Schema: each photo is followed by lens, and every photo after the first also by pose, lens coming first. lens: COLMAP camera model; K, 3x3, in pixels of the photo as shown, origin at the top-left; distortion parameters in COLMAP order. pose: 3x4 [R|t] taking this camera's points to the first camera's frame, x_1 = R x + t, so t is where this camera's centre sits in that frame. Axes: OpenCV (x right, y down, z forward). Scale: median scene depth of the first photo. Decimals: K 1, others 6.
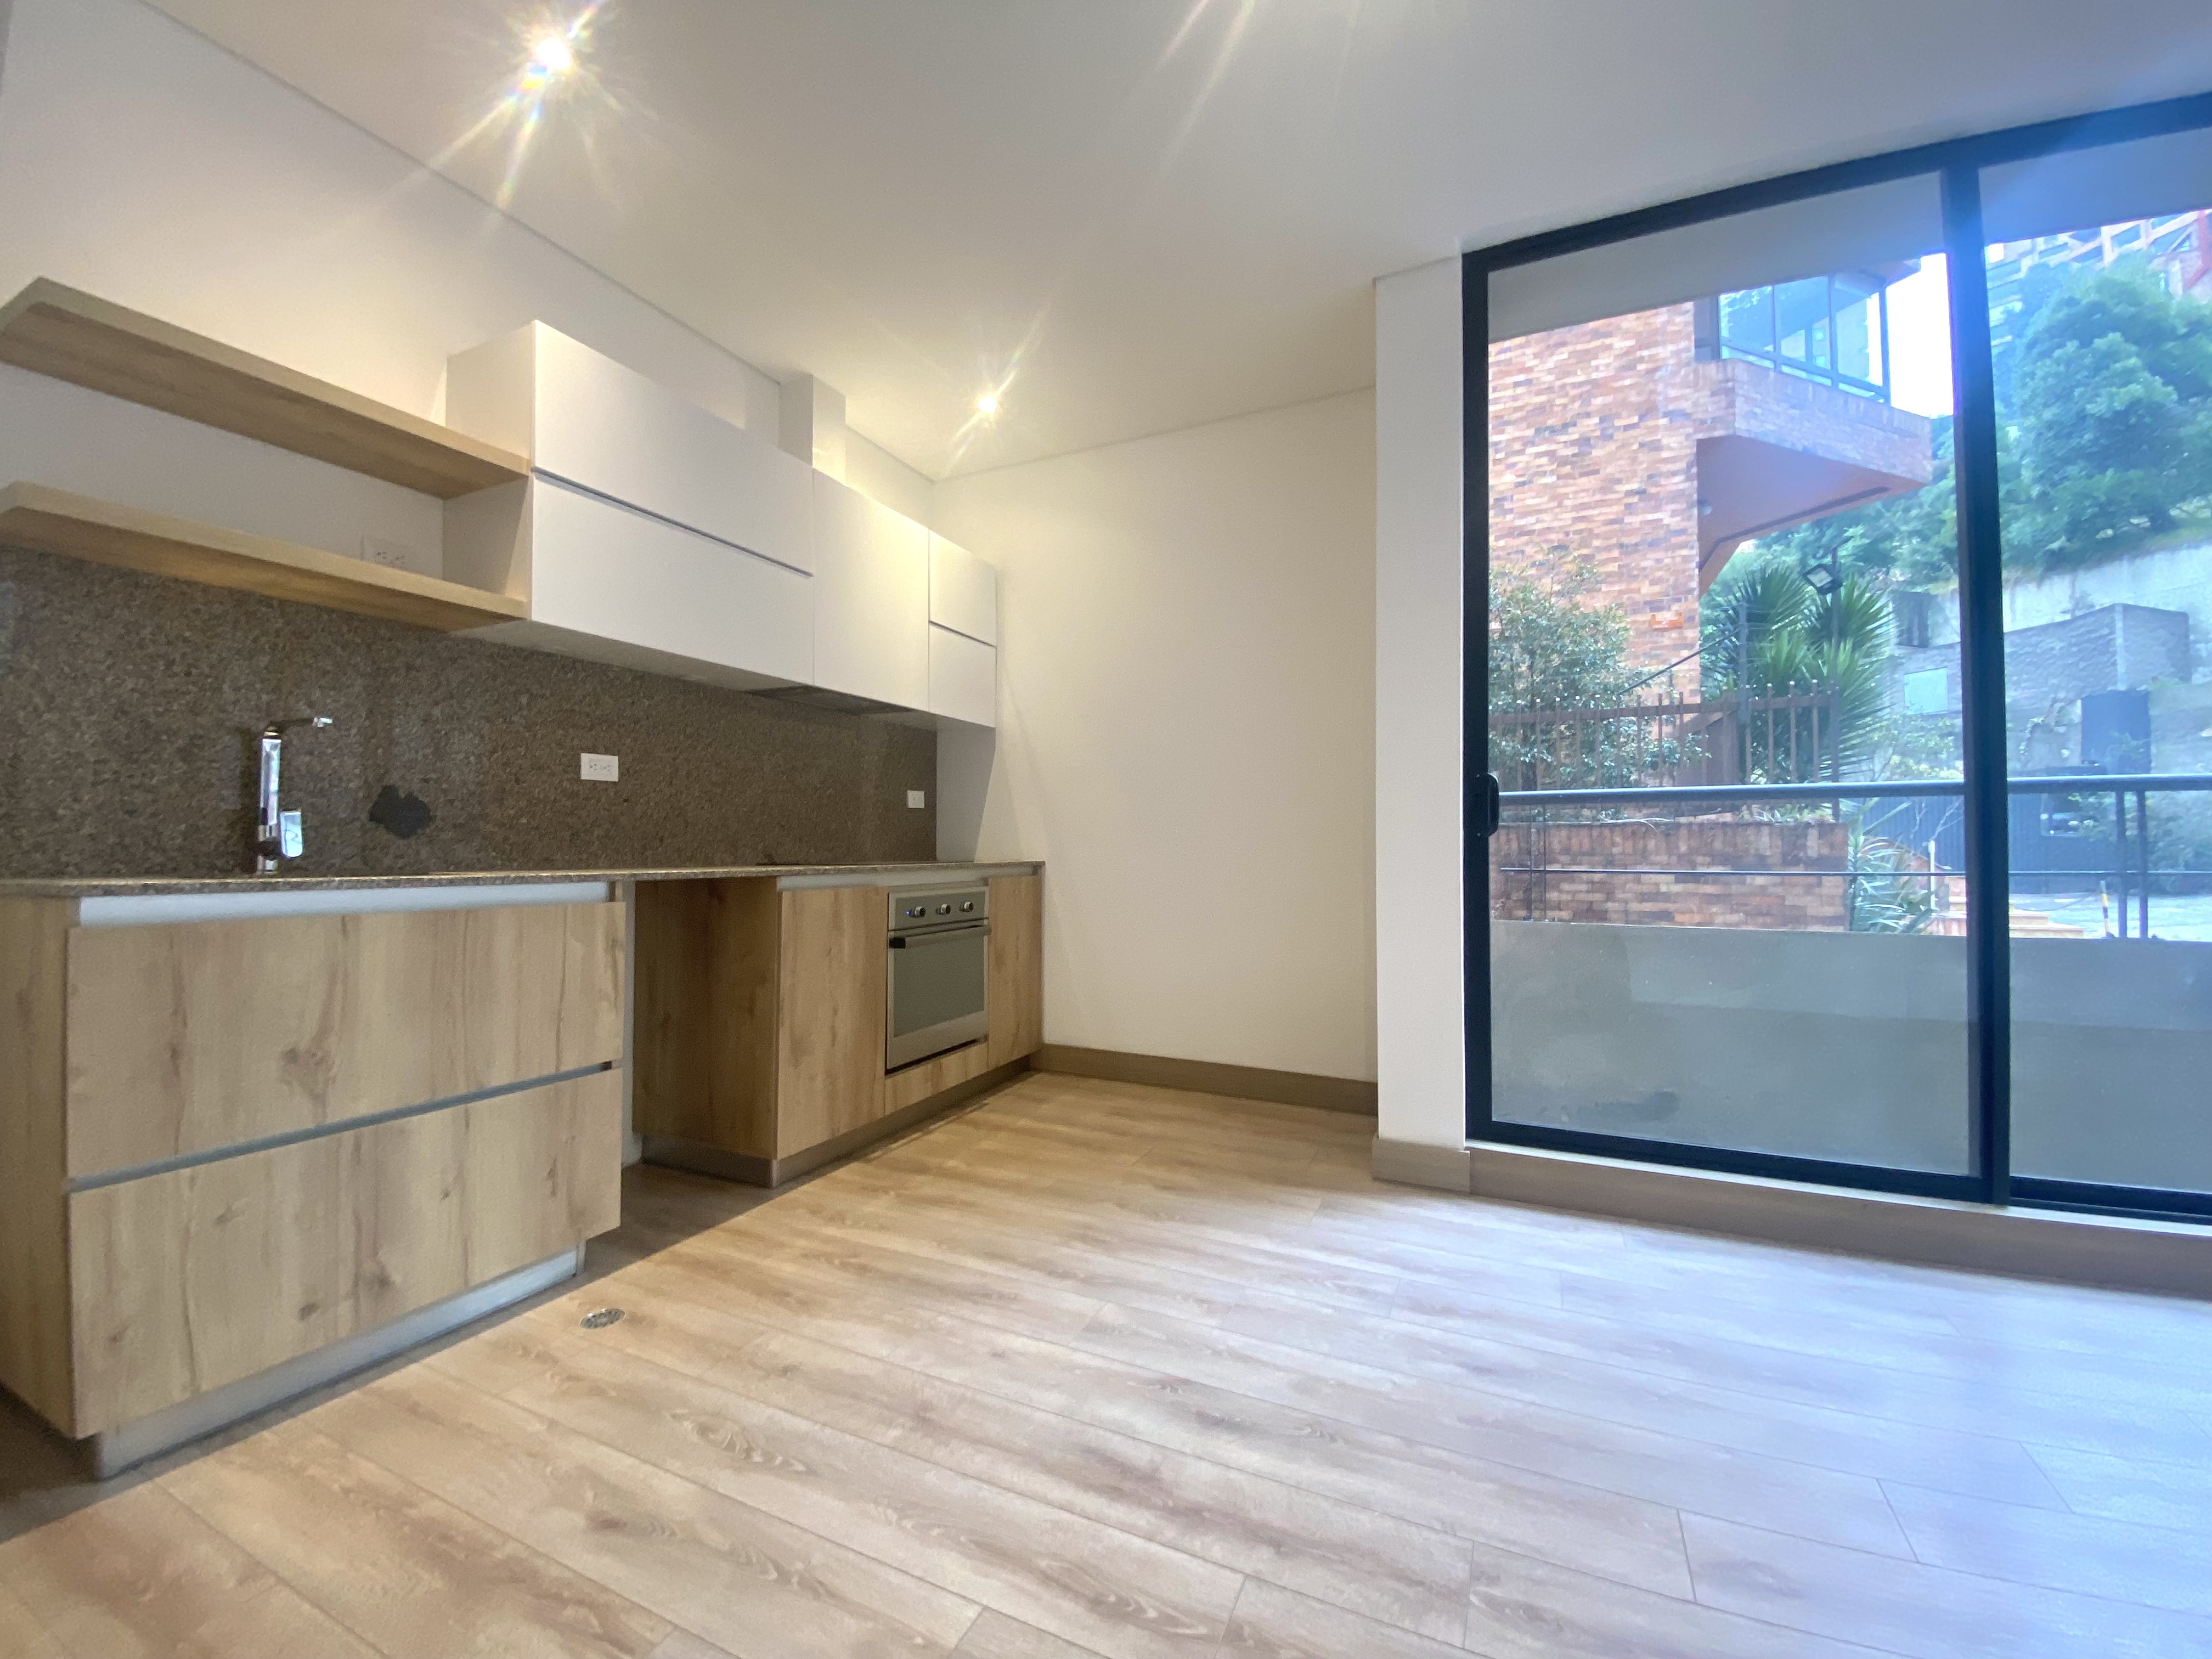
lens RADIAL K [[878.0, 0, 1106.0], [0, 878.0, 829.5], [0, 0, 1]] dist [0.029593, -0.028123]
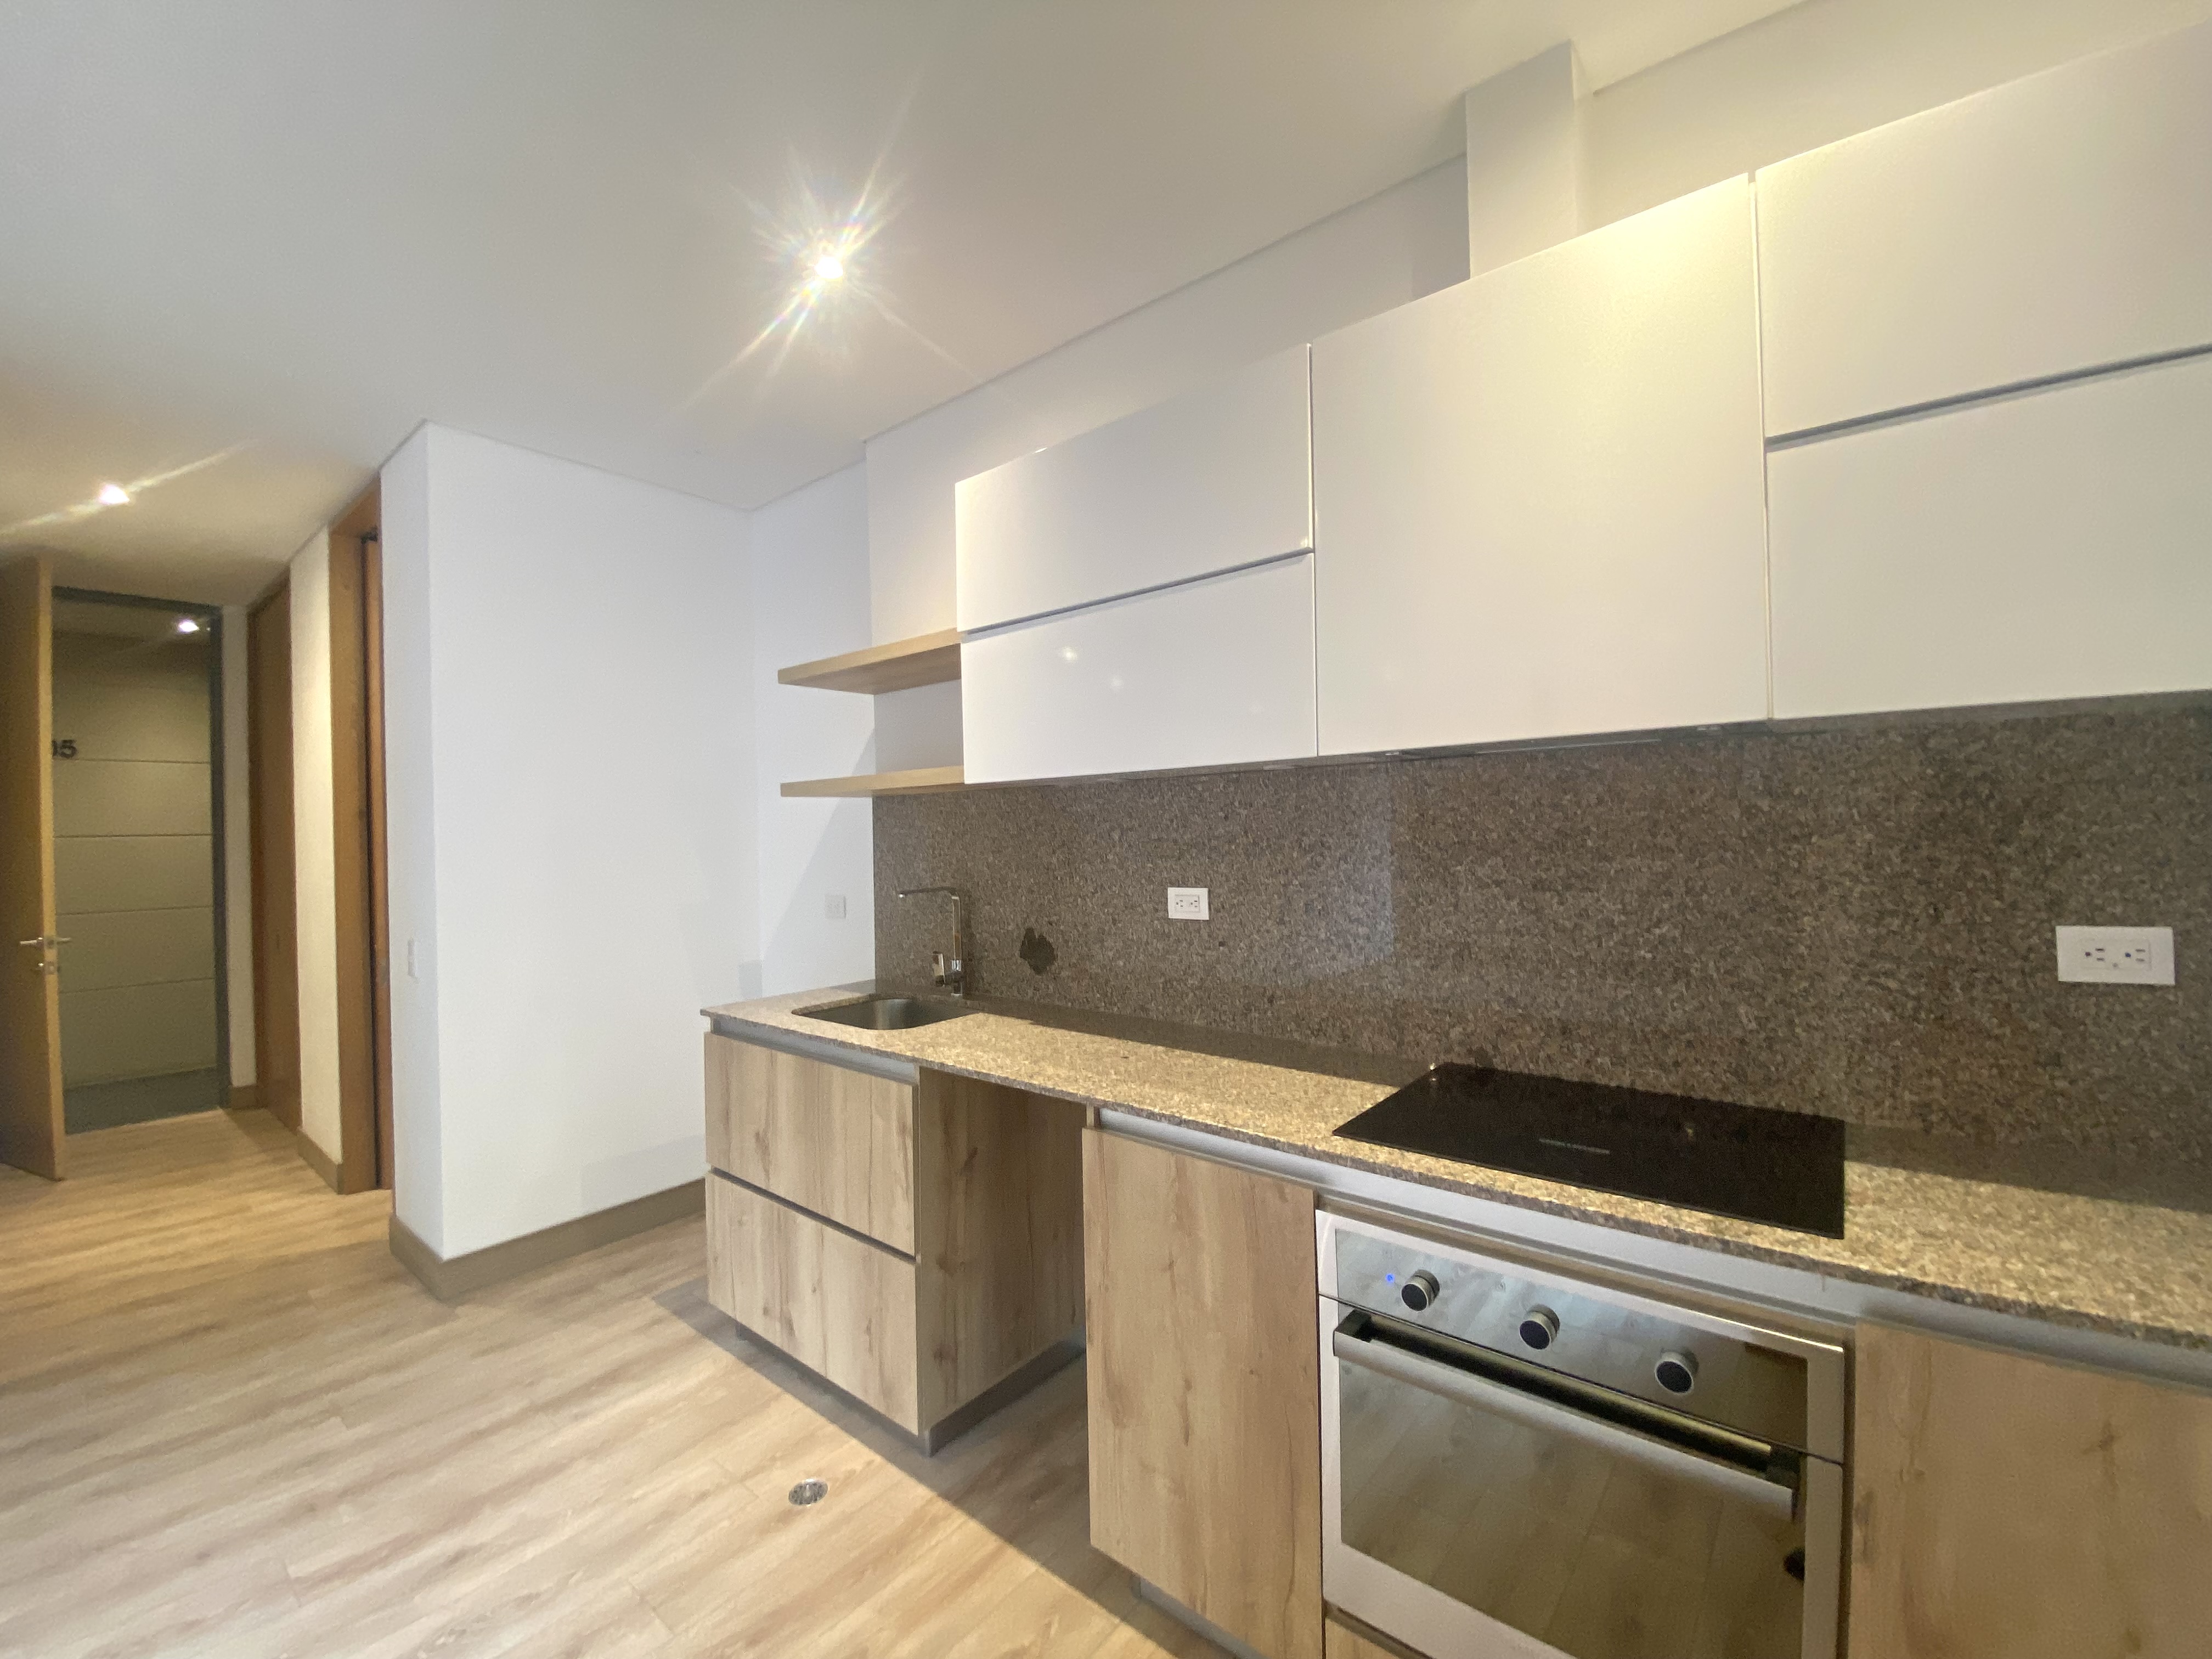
lens RADIAL K [[878.0, 0, 1106.0], [0, 878.0, 829.5], [0, 0, 1]] dist [0.029593, -0.028123]
pose [[-0.239705, 0.005488, -0.970830, 0.277301], [0.043717, 0.999031, -0.005146, -0.160206], [0.969861, -0.043675, -0.239713, 1.306786]]
